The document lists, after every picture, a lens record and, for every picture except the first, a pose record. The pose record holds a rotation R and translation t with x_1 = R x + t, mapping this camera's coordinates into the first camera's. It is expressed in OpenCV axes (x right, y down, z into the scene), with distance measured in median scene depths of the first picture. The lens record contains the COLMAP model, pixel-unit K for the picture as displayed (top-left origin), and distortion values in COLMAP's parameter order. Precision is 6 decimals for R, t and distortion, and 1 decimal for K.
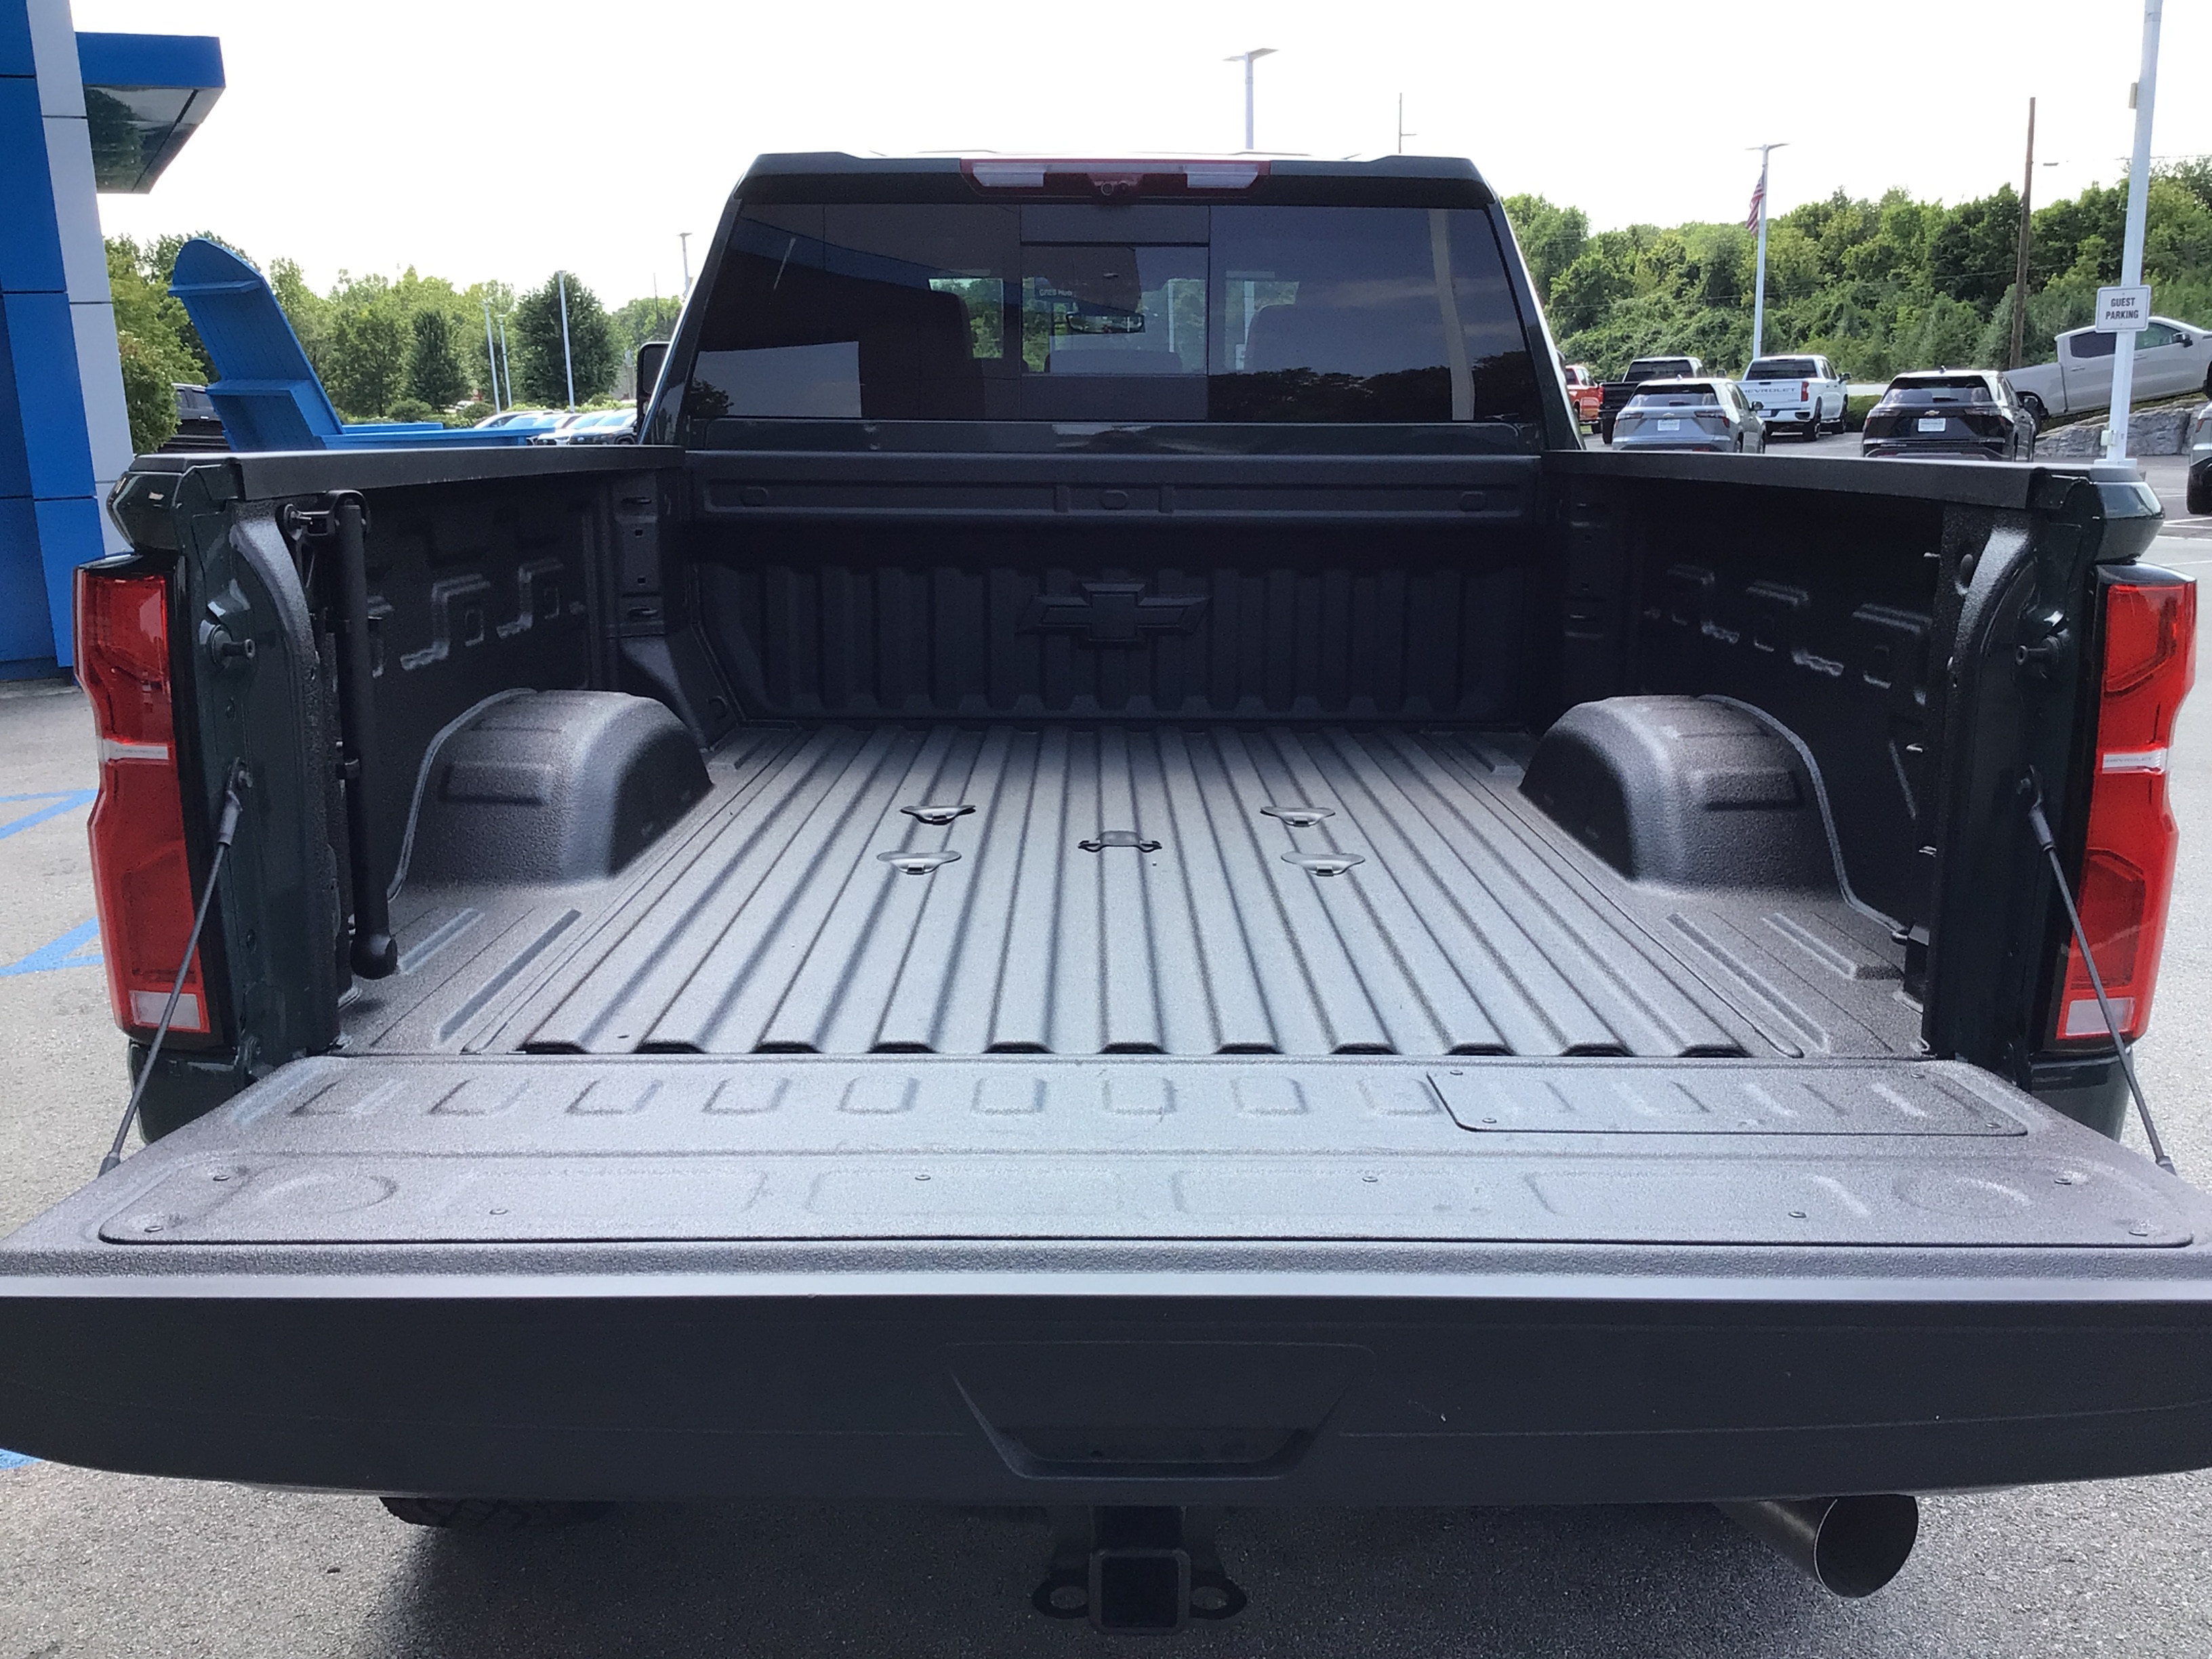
lens RADIAL K [[1960.2, 0, 1106.0], [0, 1960.2, 829.5], [0, 0, 1]] dist [0.040391, -0.066214]
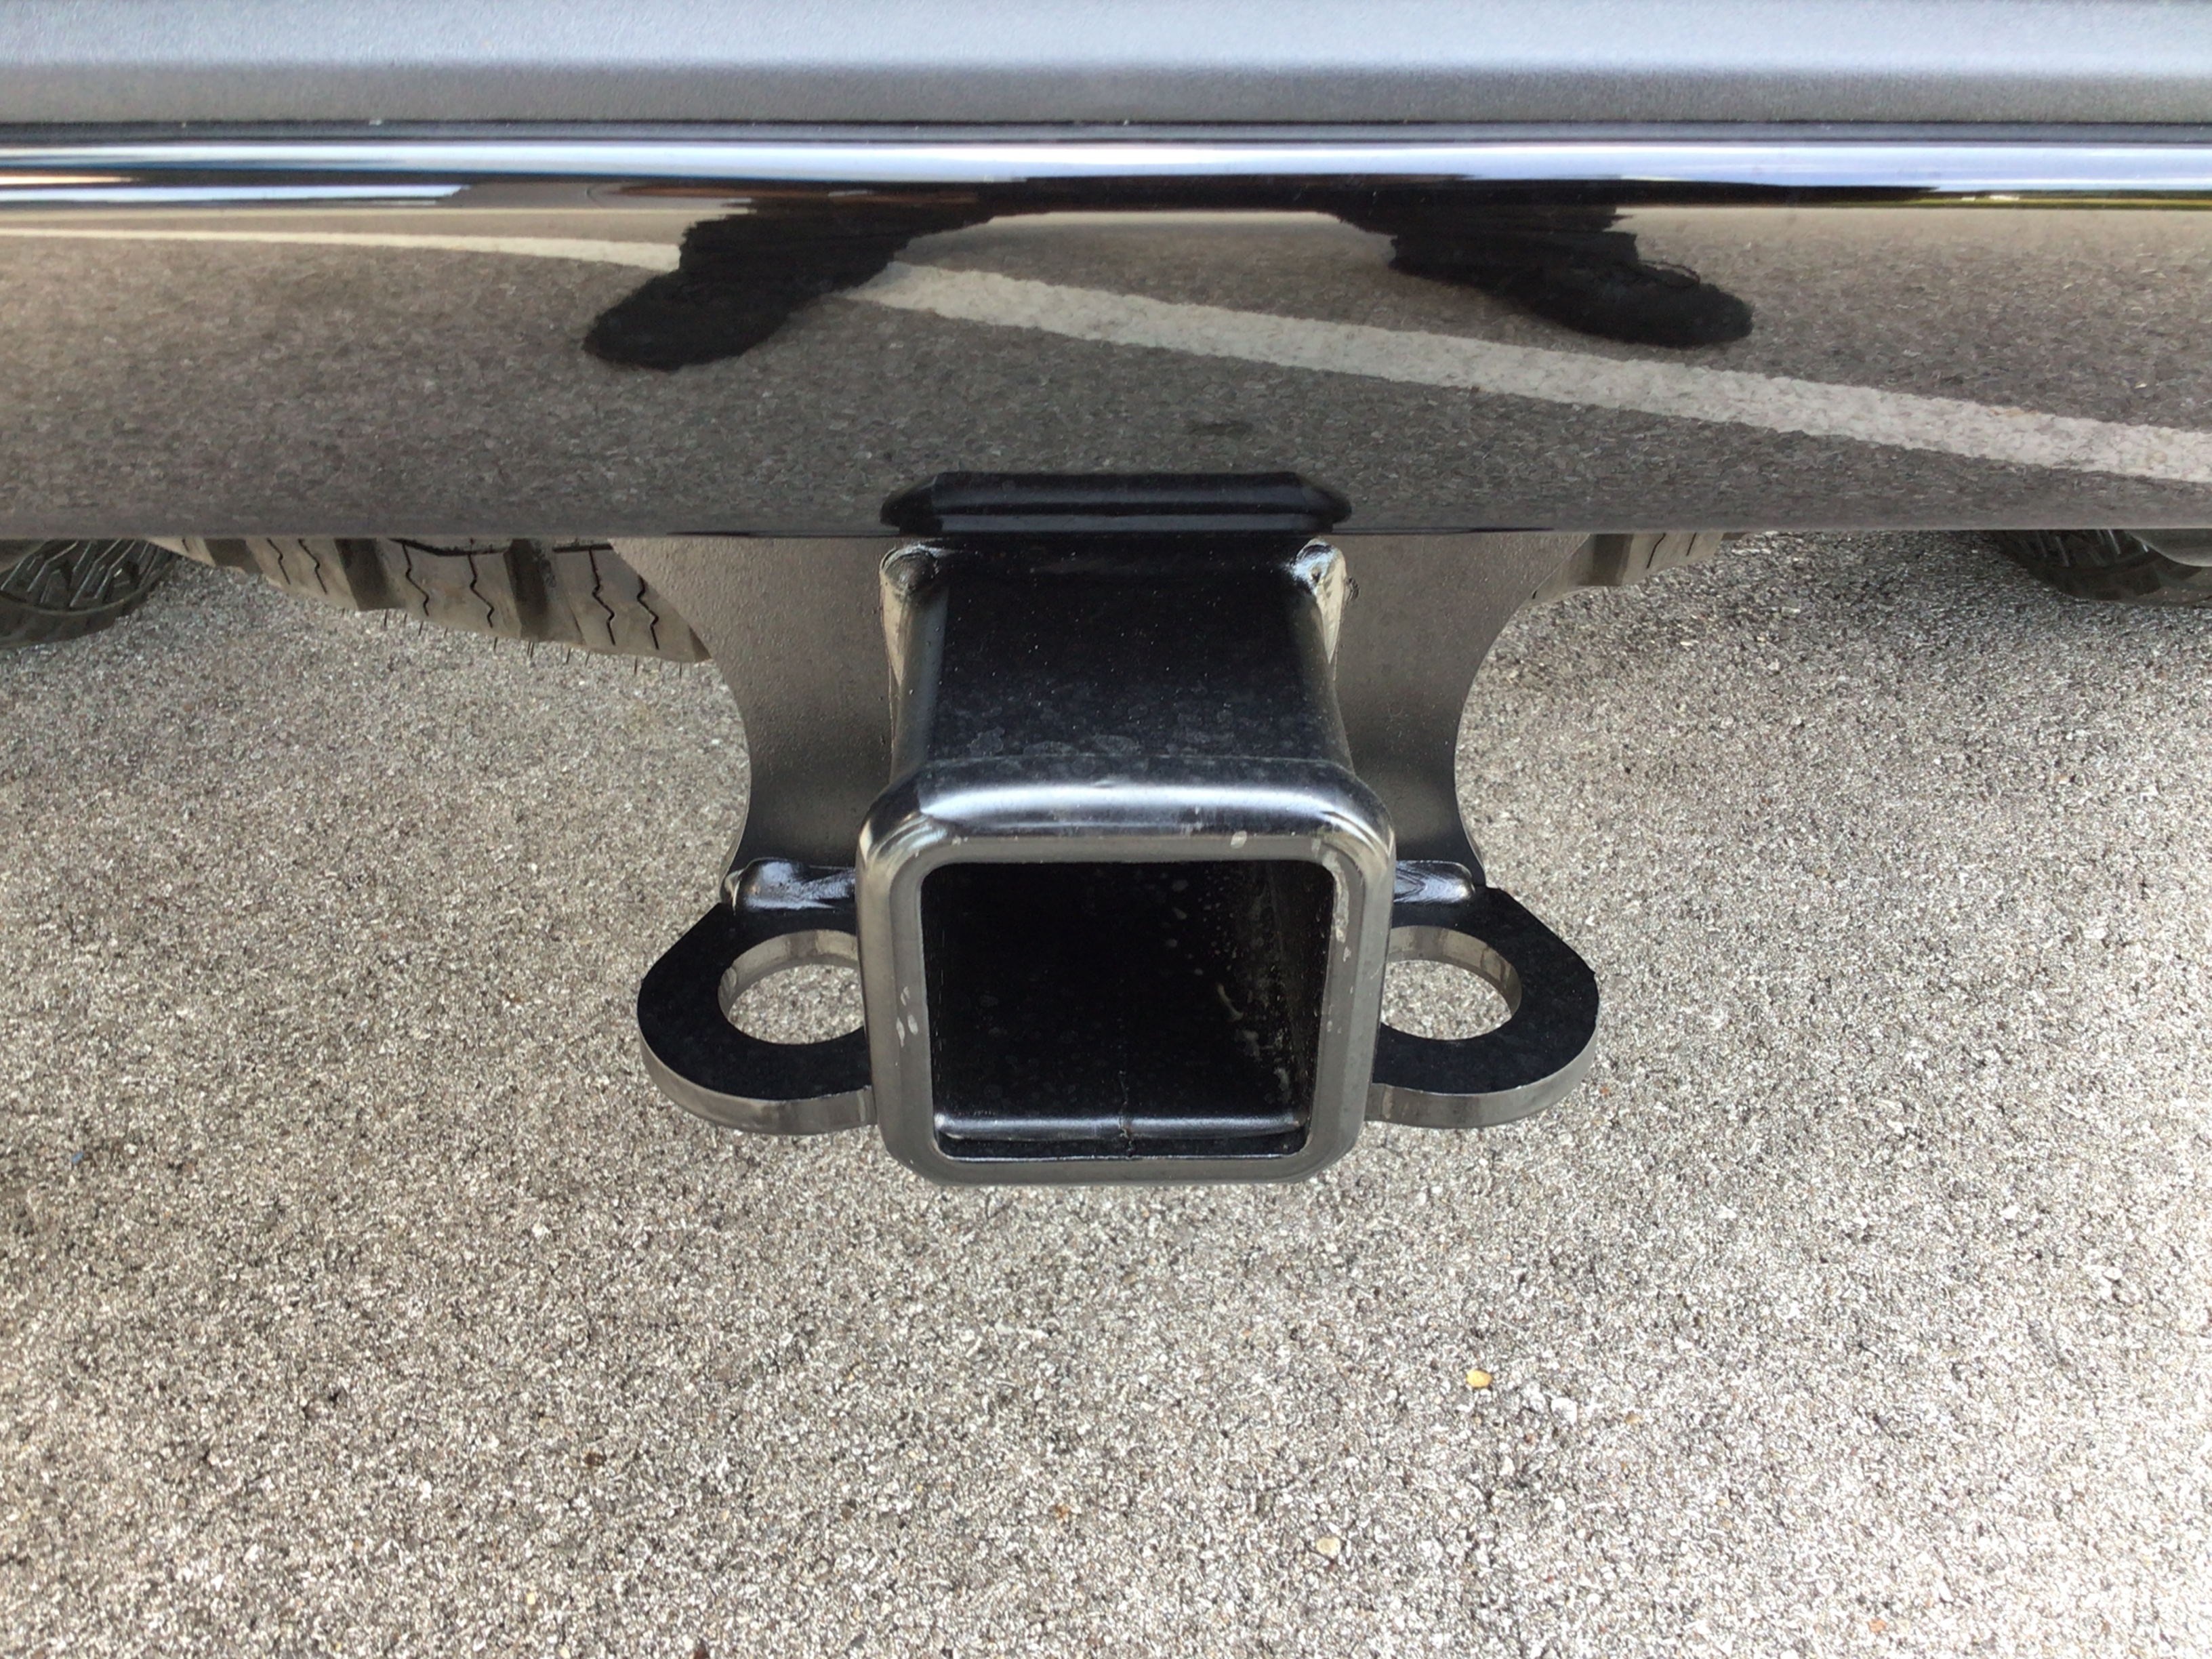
lens RADIAL K [[2007.1, 0, 1140.4], [0, 2007.1, 835.1], [0, 0, 1]] dist [0.139365, -0.334342]
pose [[0.999565, -0.009827, 0.027814, 0.008229], [-0.002949, 0.904878, 0.425662, 0.165050], [-0.029351, -0.425558, 0.904455, 0.477148]]
